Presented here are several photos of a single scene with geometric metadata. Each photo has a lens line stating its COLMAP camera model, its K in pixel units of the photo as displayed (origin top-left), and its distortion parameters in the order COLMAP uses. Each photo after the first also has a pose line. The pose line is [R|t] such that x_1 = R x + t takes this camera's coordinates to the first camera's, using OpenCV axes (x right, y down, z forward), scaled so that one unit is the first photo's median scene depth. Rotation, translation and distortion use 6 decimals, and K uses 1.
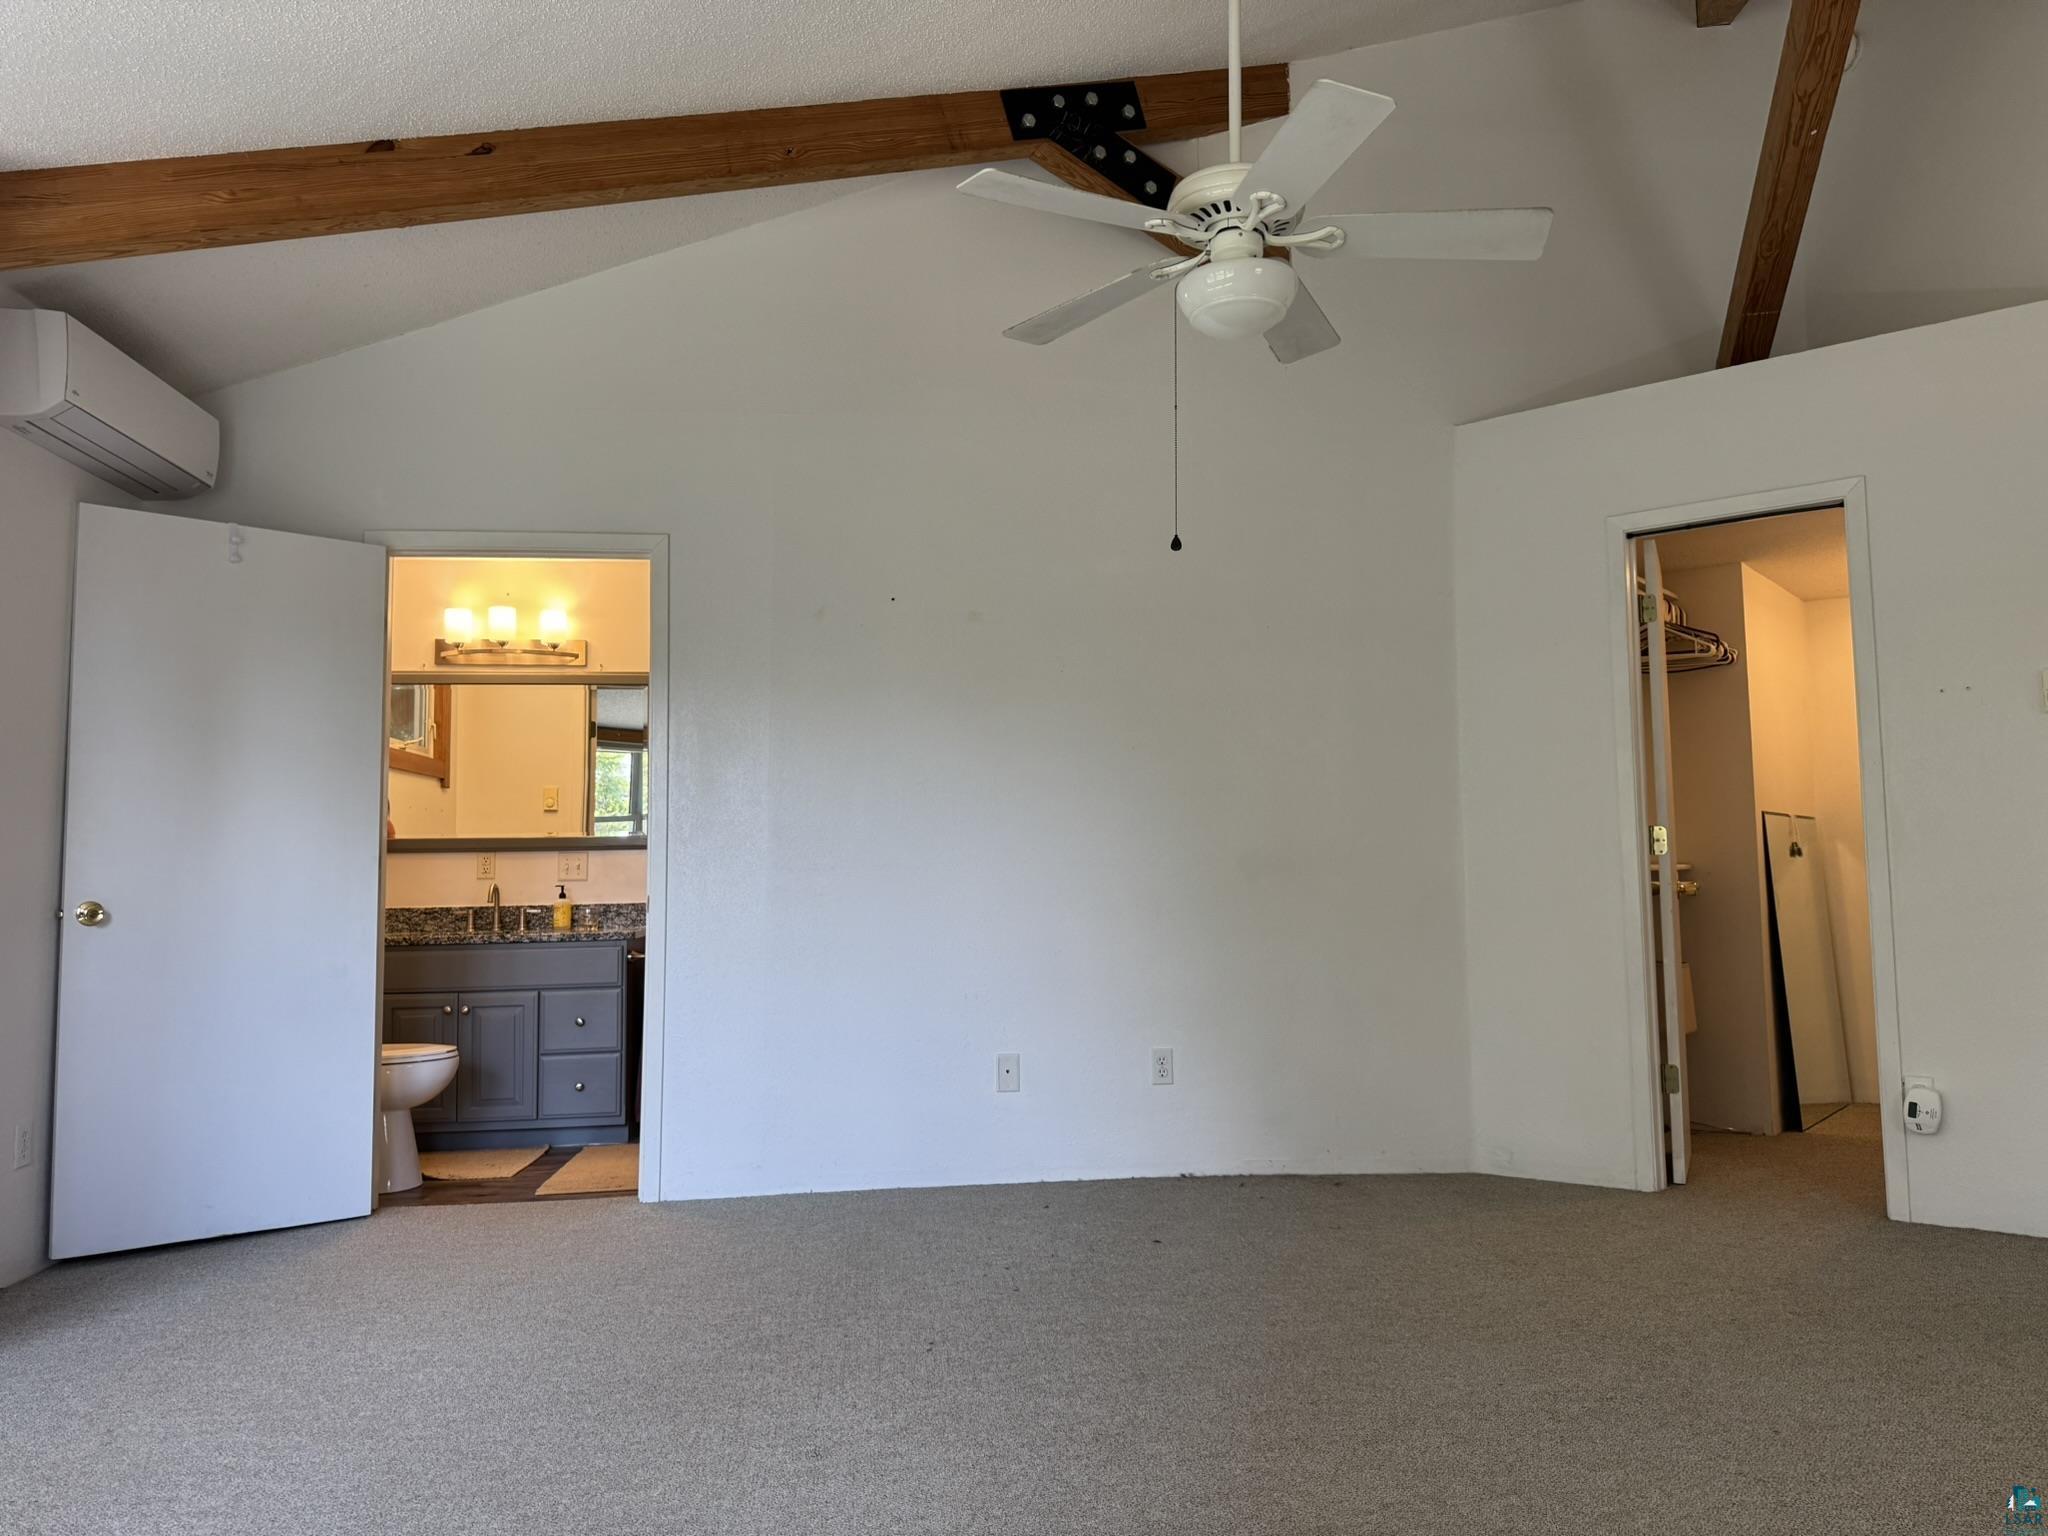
lens RADIAL K [[1445.9, 0, 1029.9], [0, 1445.9, 769.0], [0, 0, 1]] dist [0.036304, -0.042646]
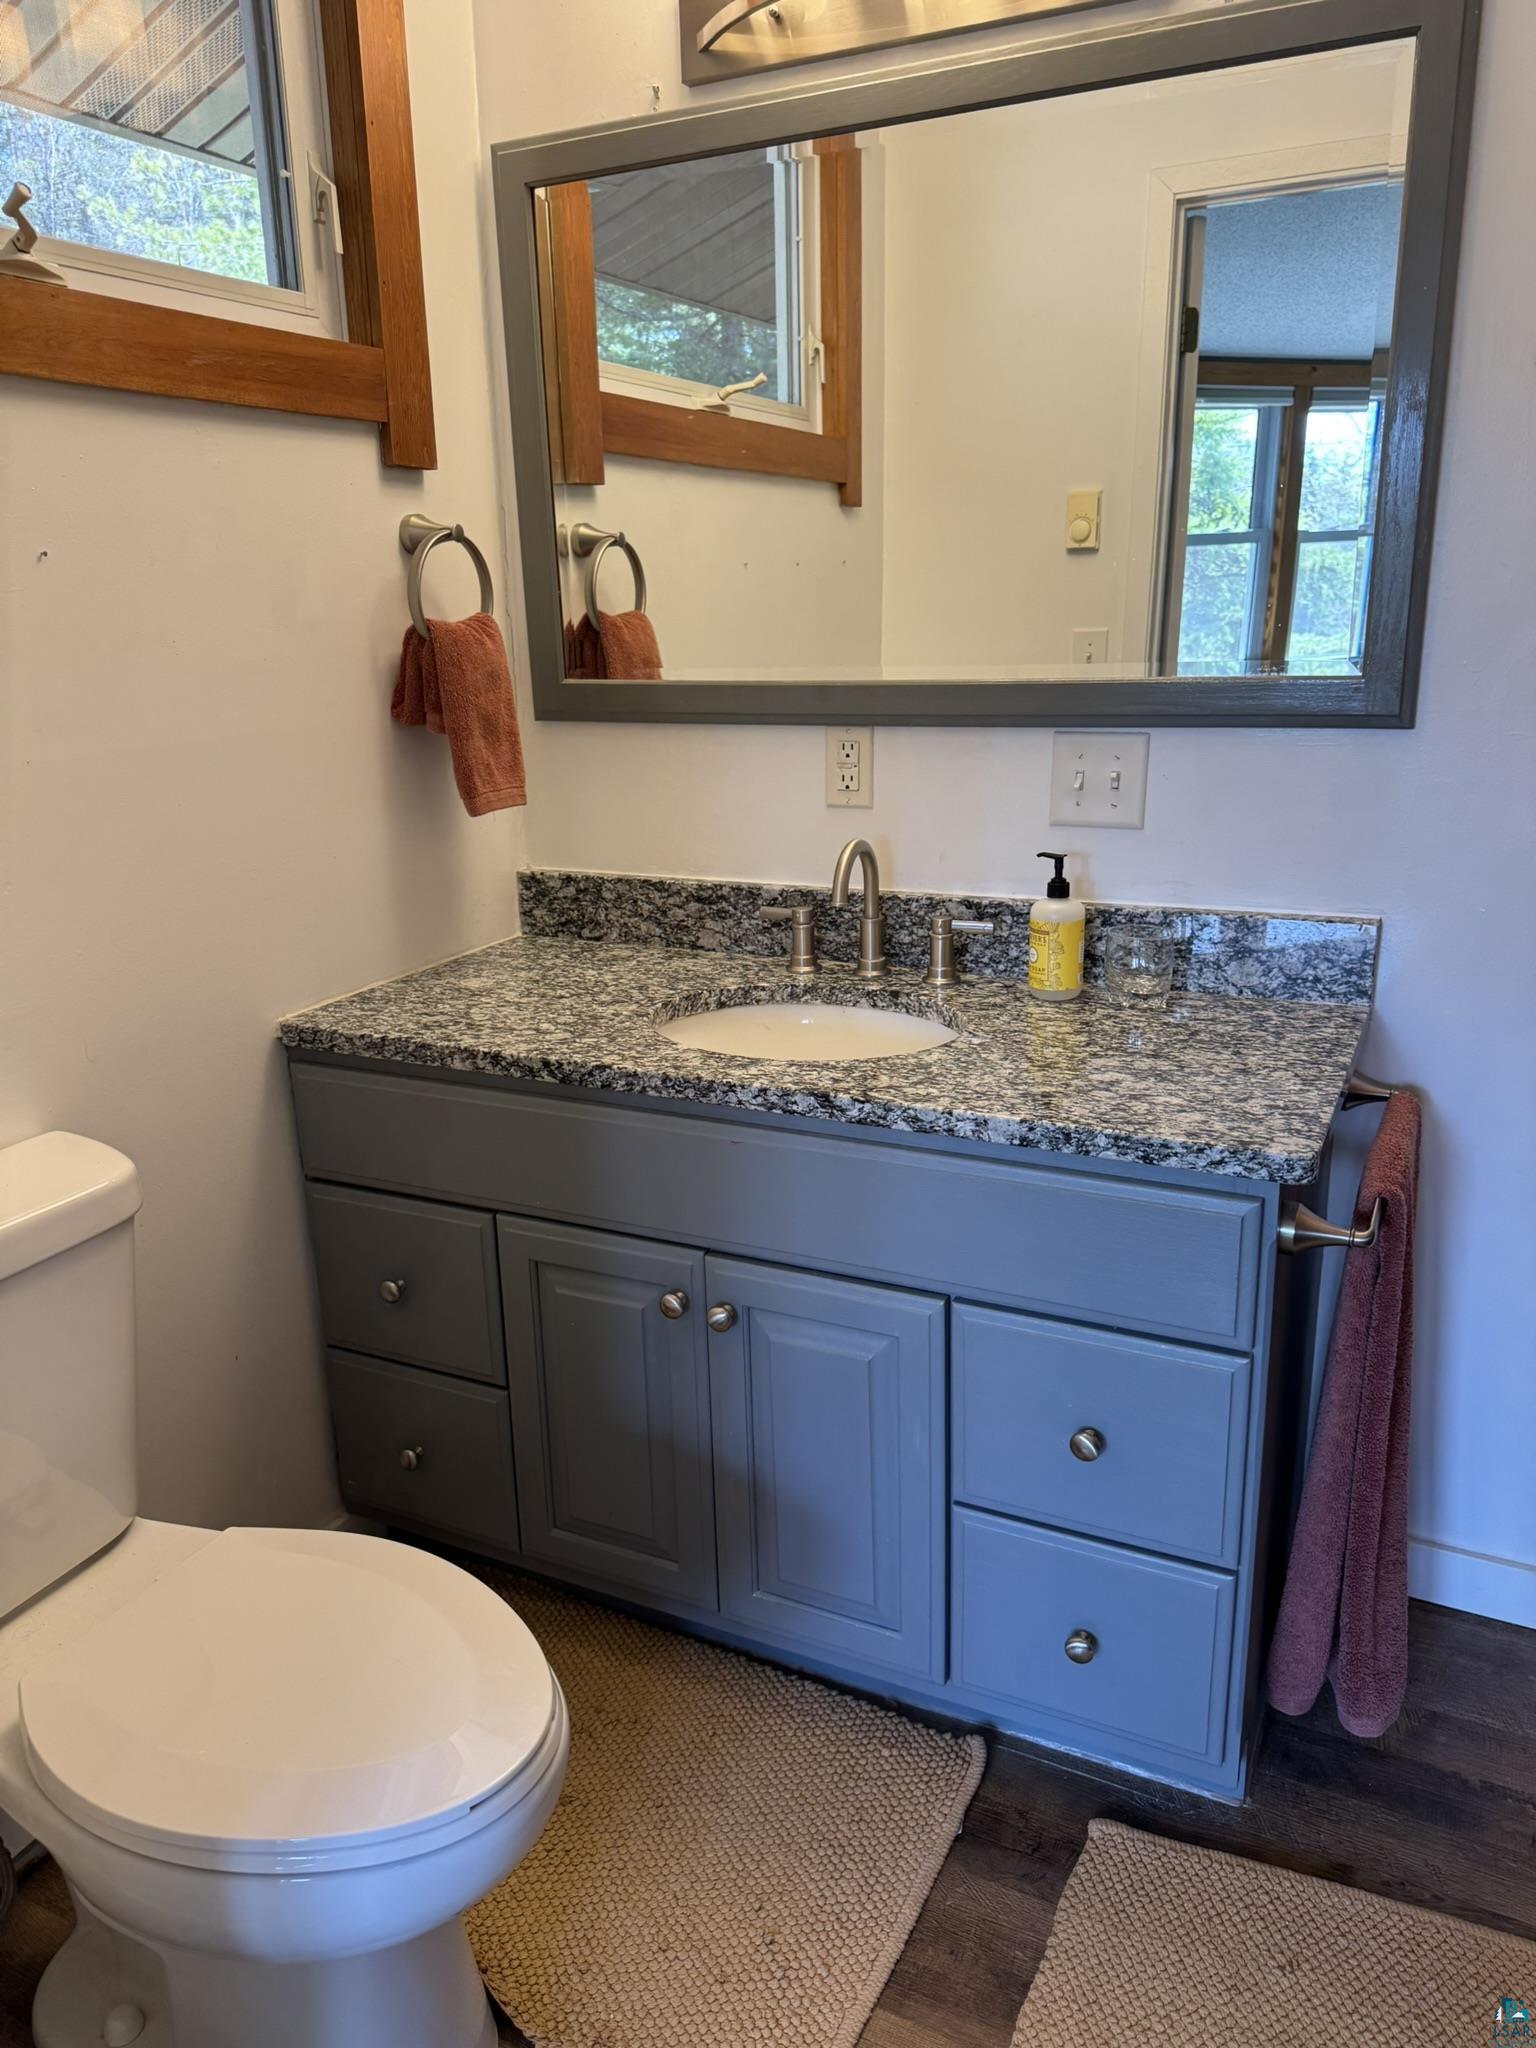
lens RADIAL K [[1445.9, 0, 770.1], [0, 1445.9, 1029.5], [0, 0, 1]] dist [0.036304, -0.042646]
pose [[0.847231, 0.138501, -0.512853, -0.212451], [0.062207, 0.932906, 0.354707, 0.003972], [0.527571, -0.332422, 0.781771, 0.717275]]
